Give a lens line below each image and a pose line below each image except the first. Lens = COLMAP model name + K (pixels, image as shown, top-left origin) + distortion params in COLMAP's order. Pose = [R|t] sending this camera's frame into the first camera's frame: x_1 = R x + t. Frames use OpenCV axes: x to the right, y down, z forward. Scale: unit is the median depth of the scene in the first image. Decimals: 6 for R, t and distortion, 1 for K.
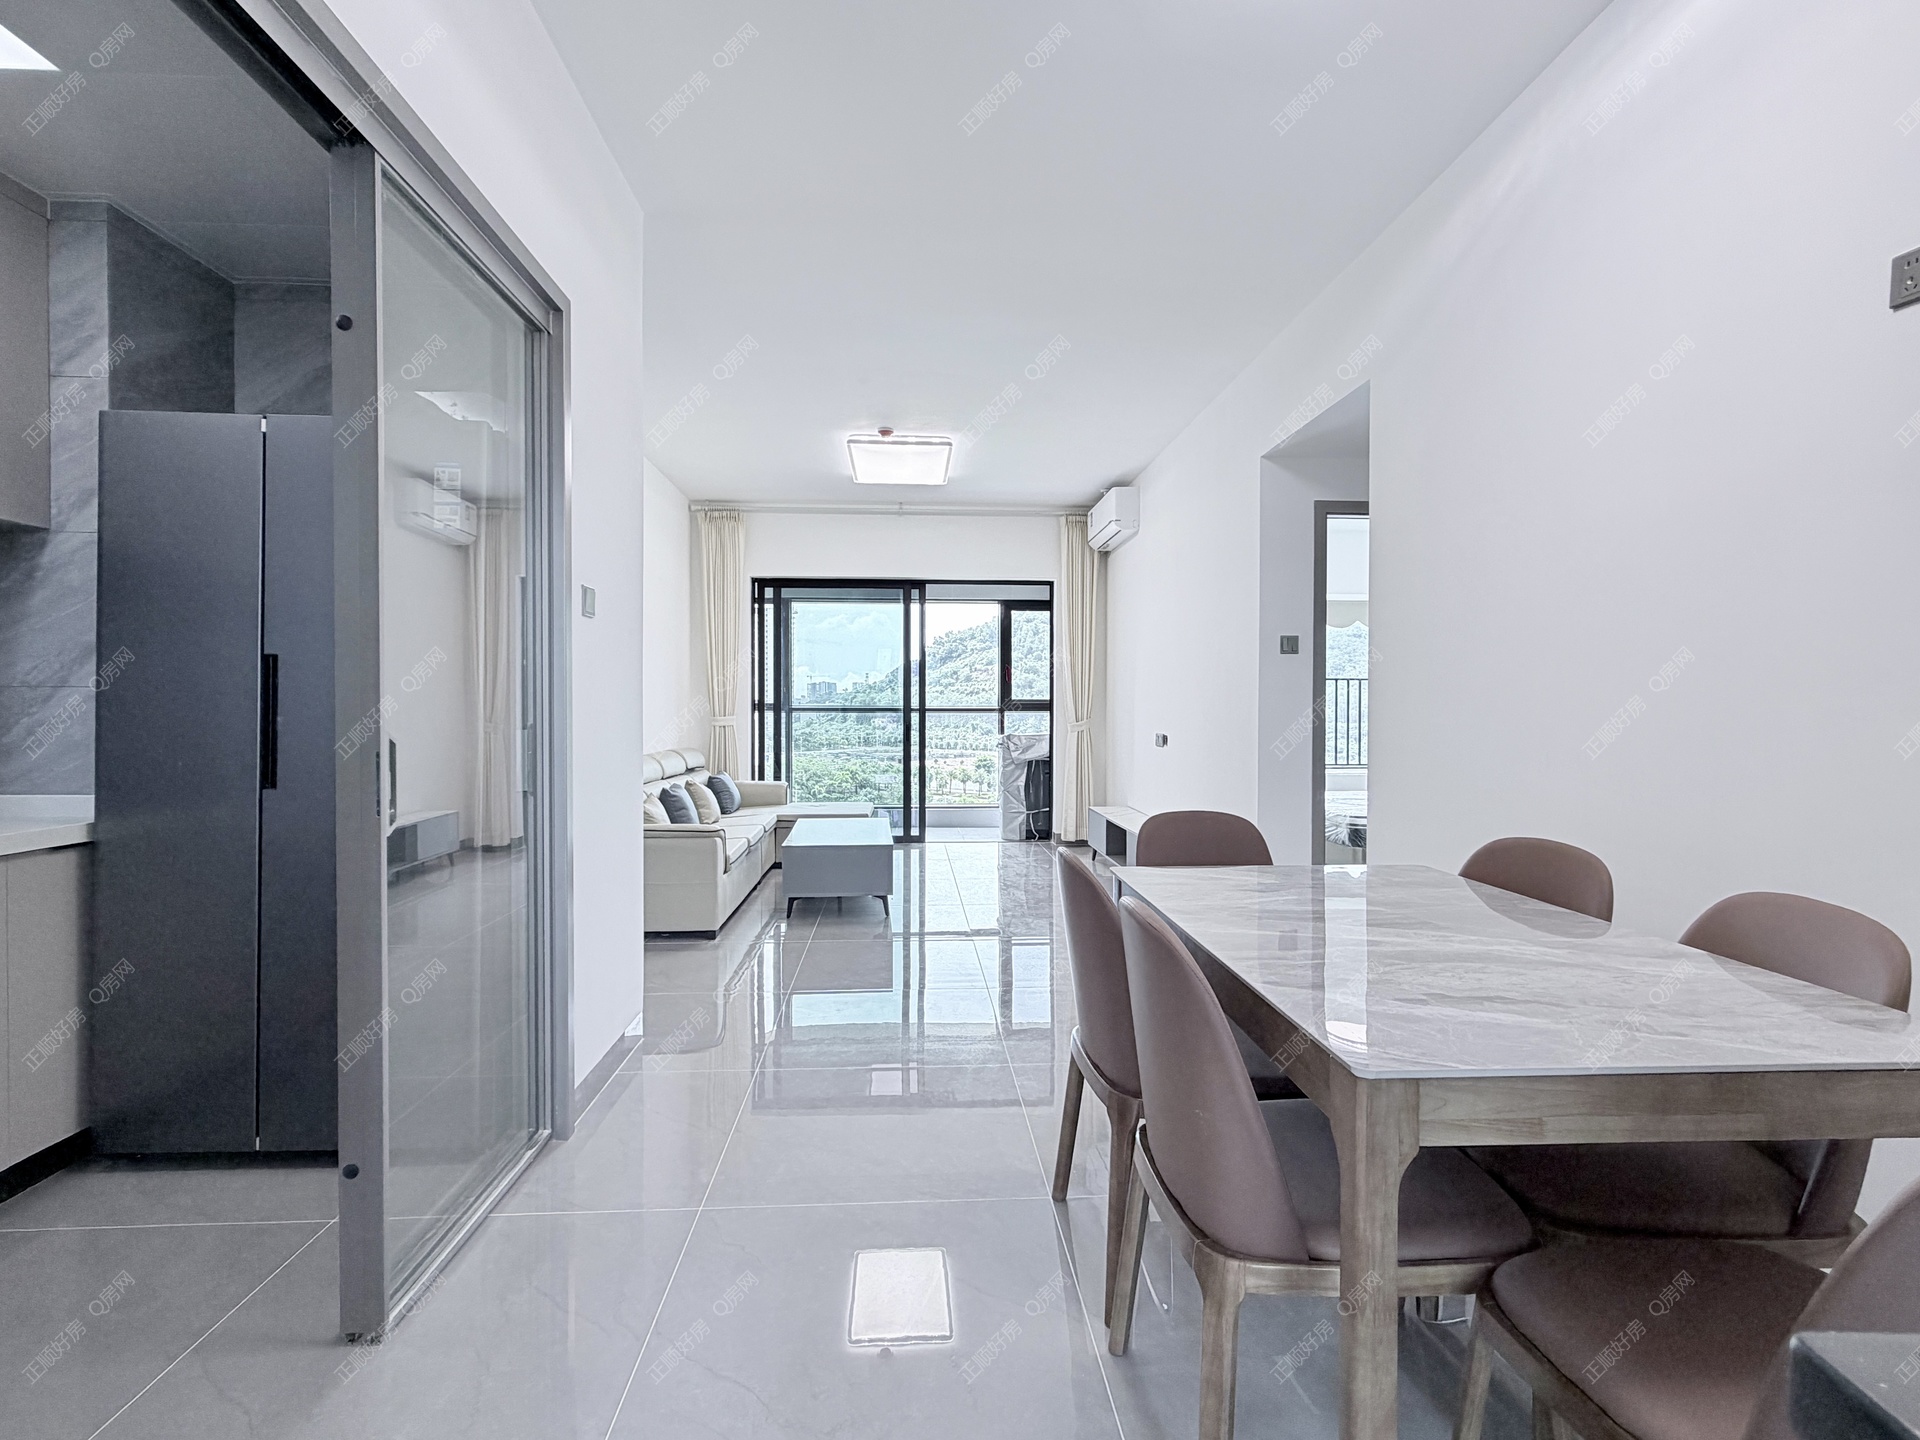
lens RADIAL K [[921.0, 0, 960.0], [0, 921.0, 720.0], [0, 0, 1]] dist [-0.002034, -0.000407]
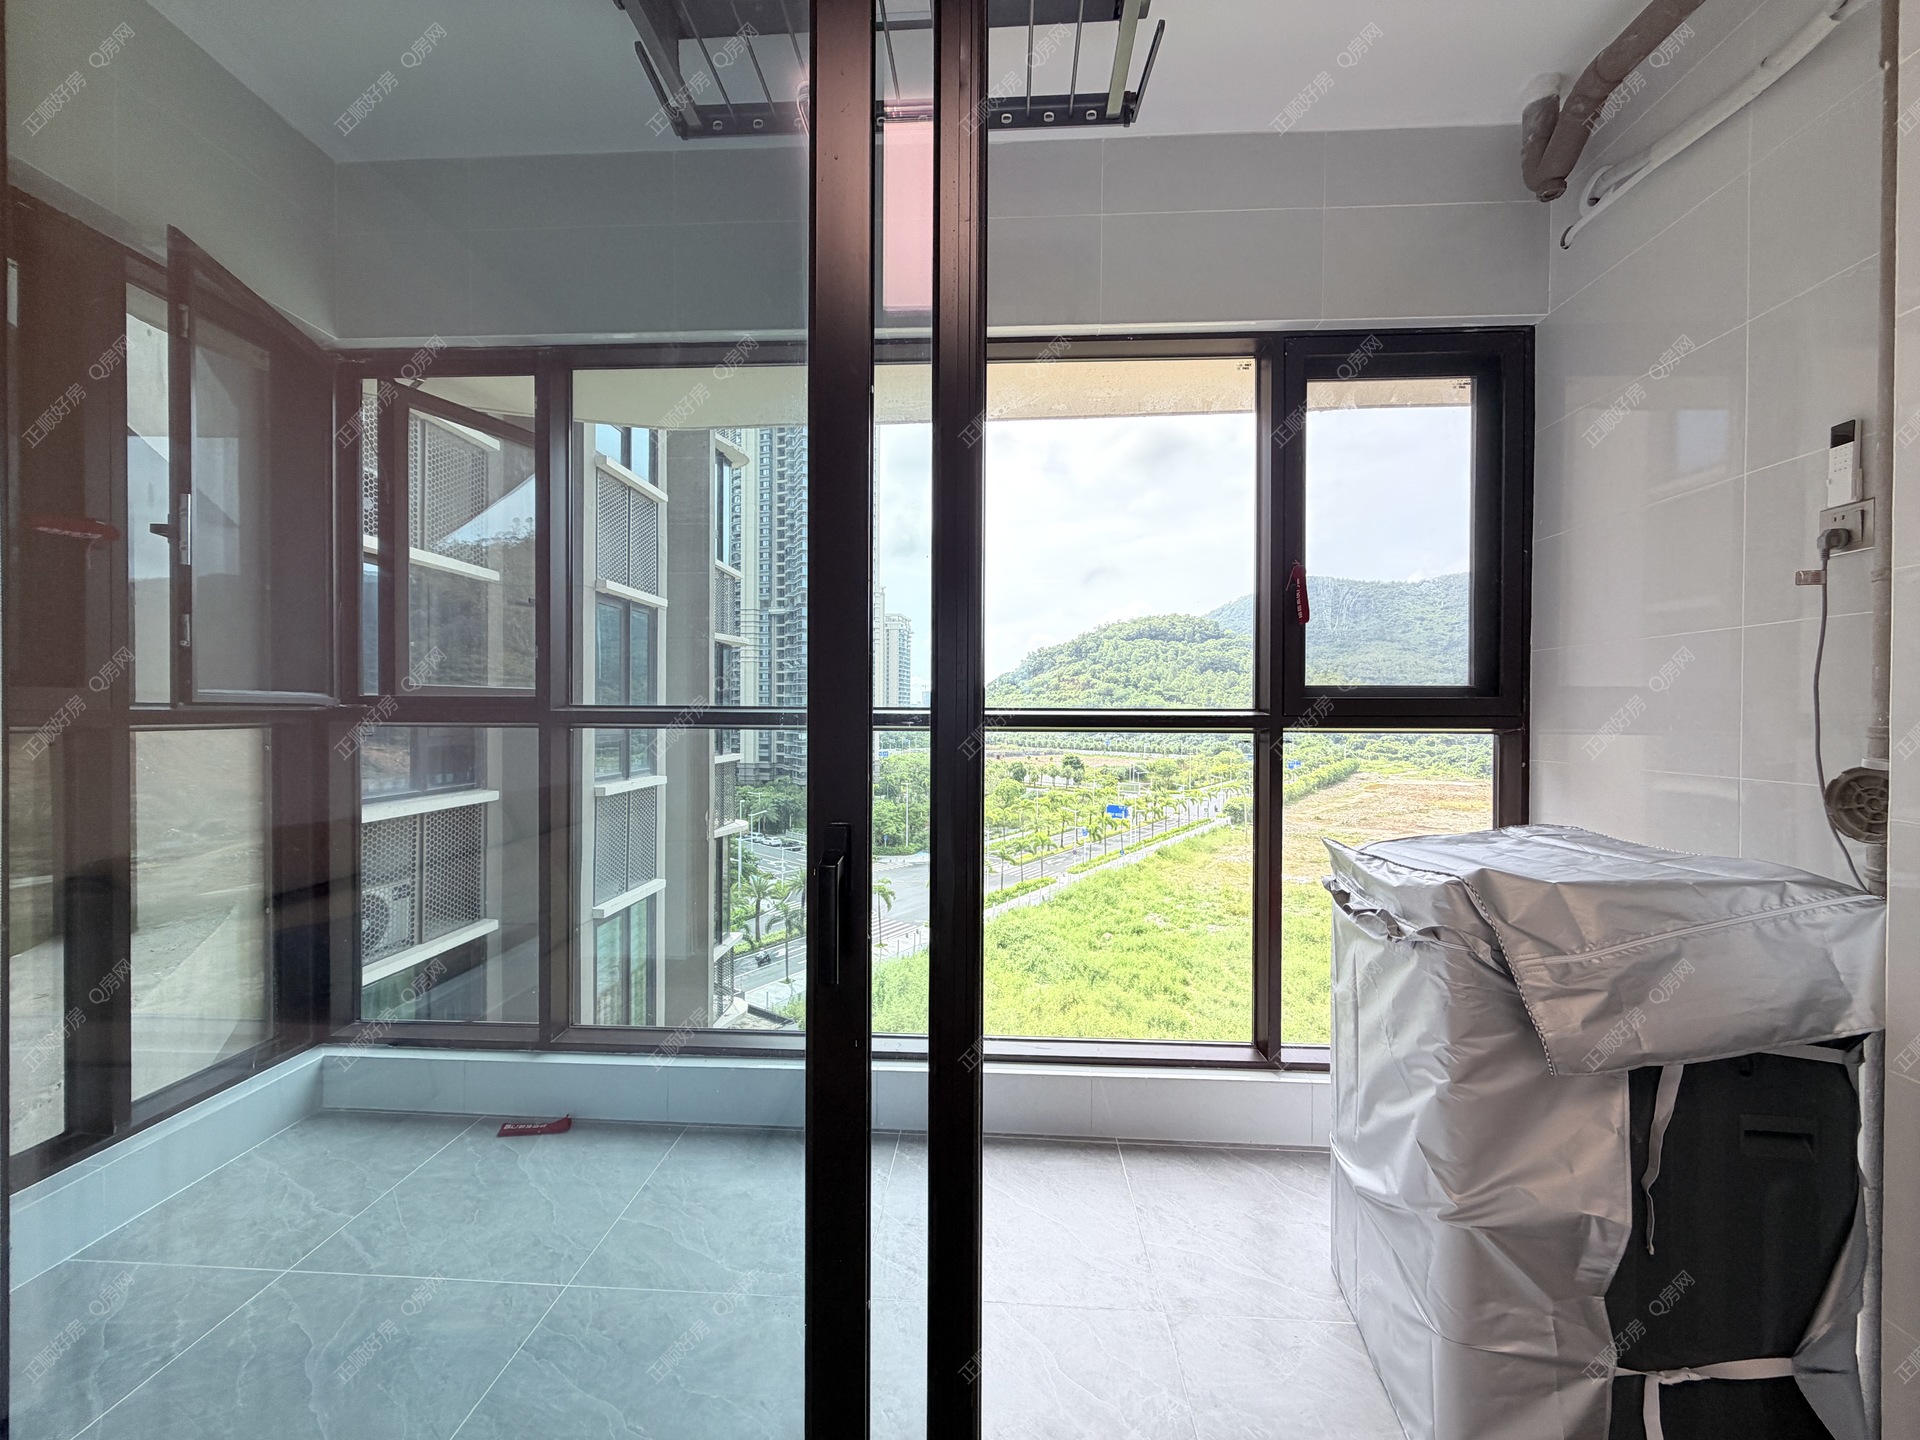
lens RADIAL K [[768.4, 0, 960.0], [0, 768.4, 720.0], [0, 0, 1]] dist [0.010570, 0.000123]
pose [[0.993290, 0.004440, -0.115564, -0.026922], [-0.004763, 0.999985, -0.002522, -0.012572], [0.115551, 0.003056, 0.993297, 0.886707]]
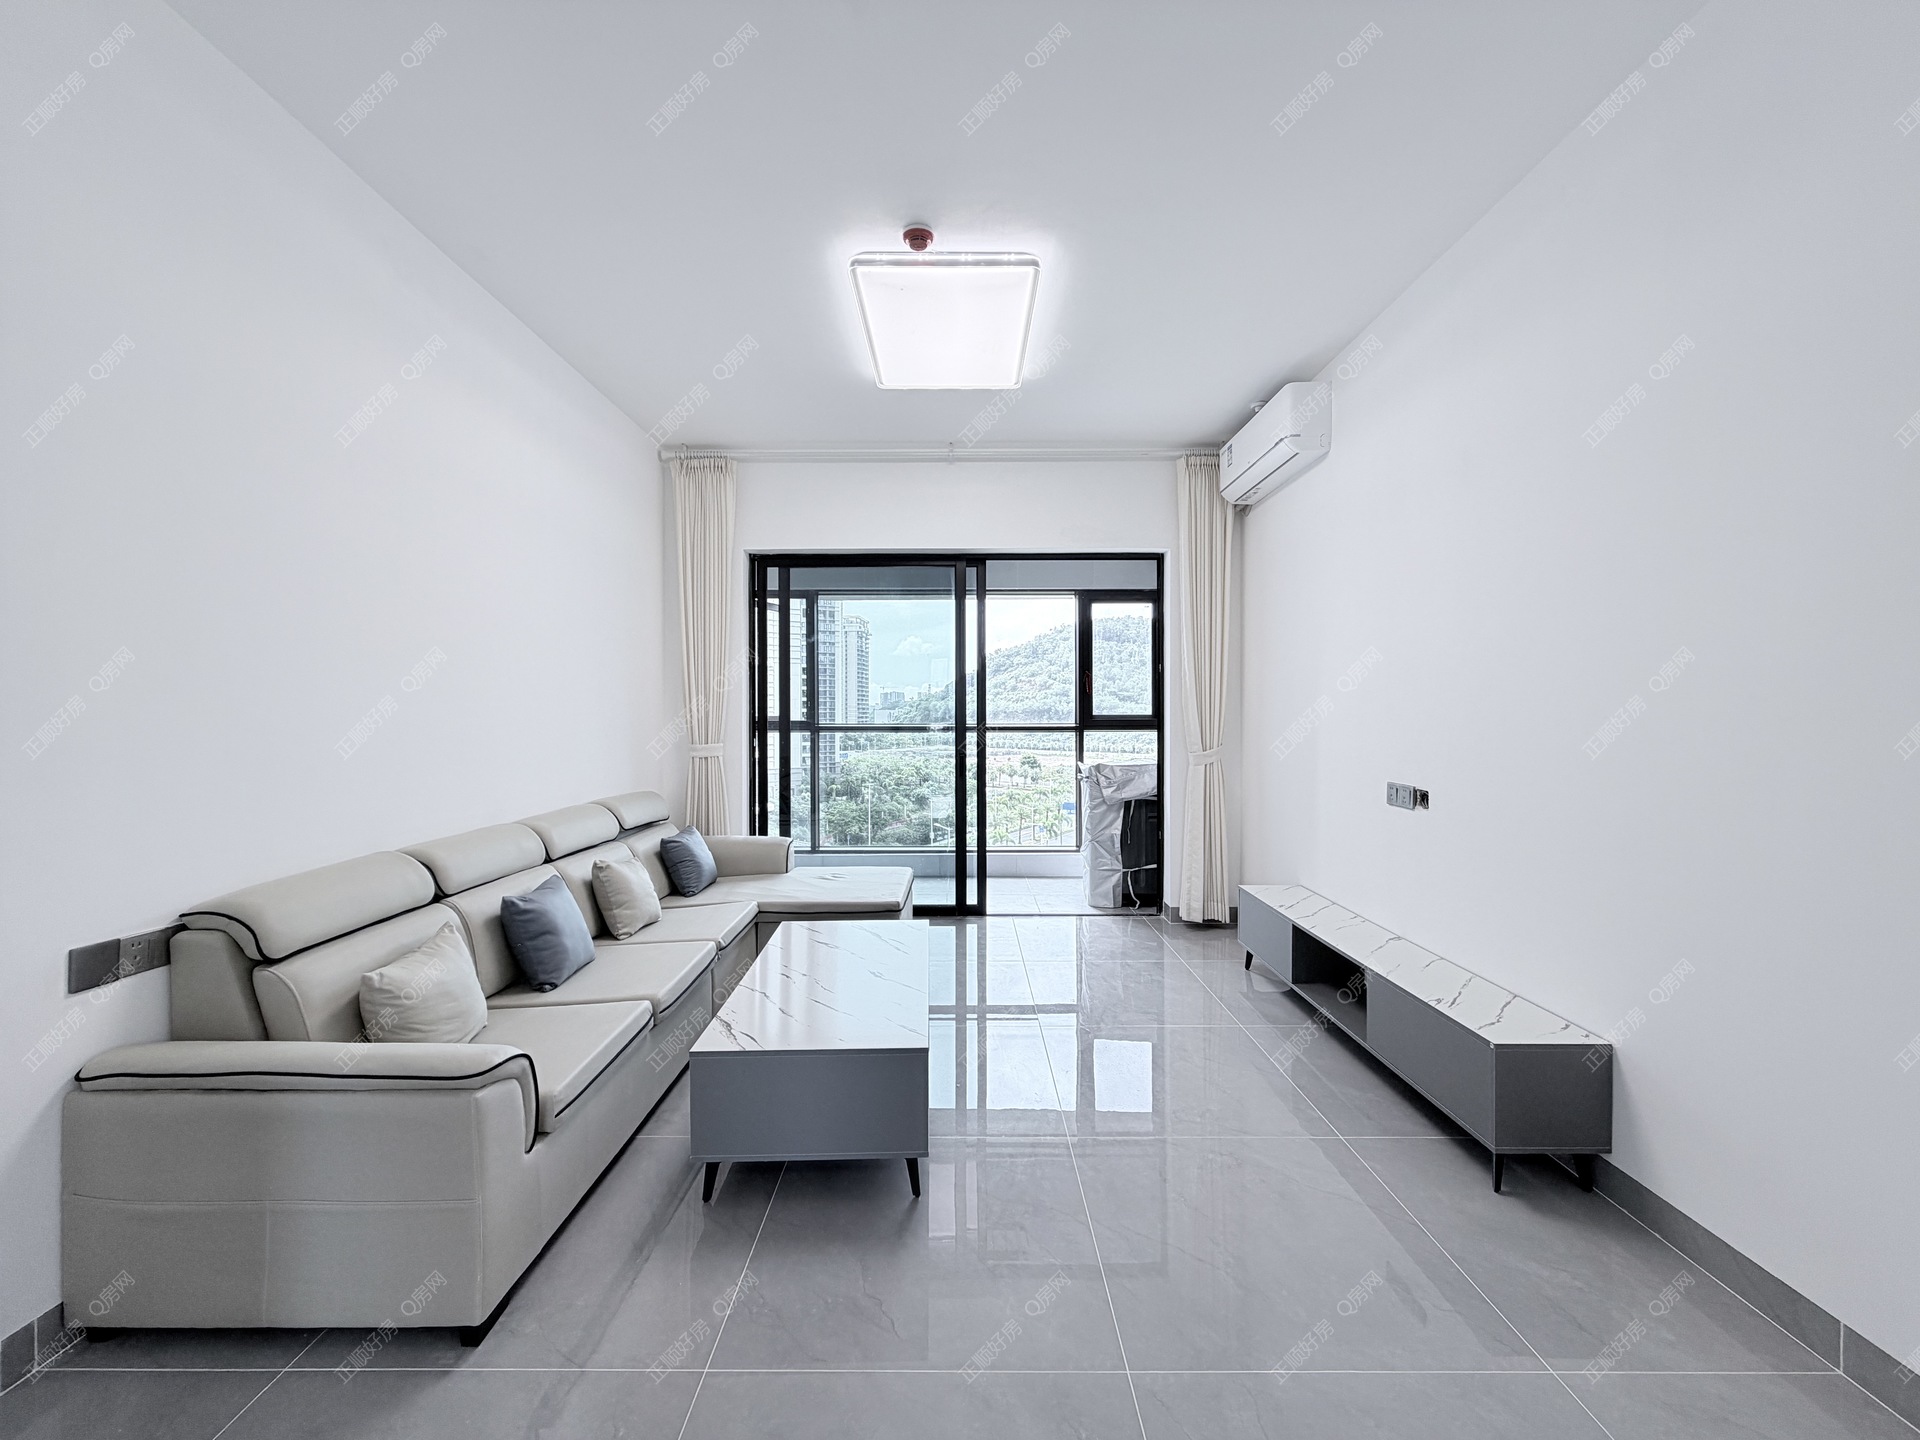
lens RADIAL K [[768.4, 0, 960.0], [0, 768.4, 720.0], [0, 0, 1]] dist [0.010570, 0.000123]
pose [[0.998115, -0.002810, -0.061313, -0.020905], [0.002562, 0.999988, -0.004128, -0.018522], [0.061324, 0.003963, 0.998110, 0.391963]]
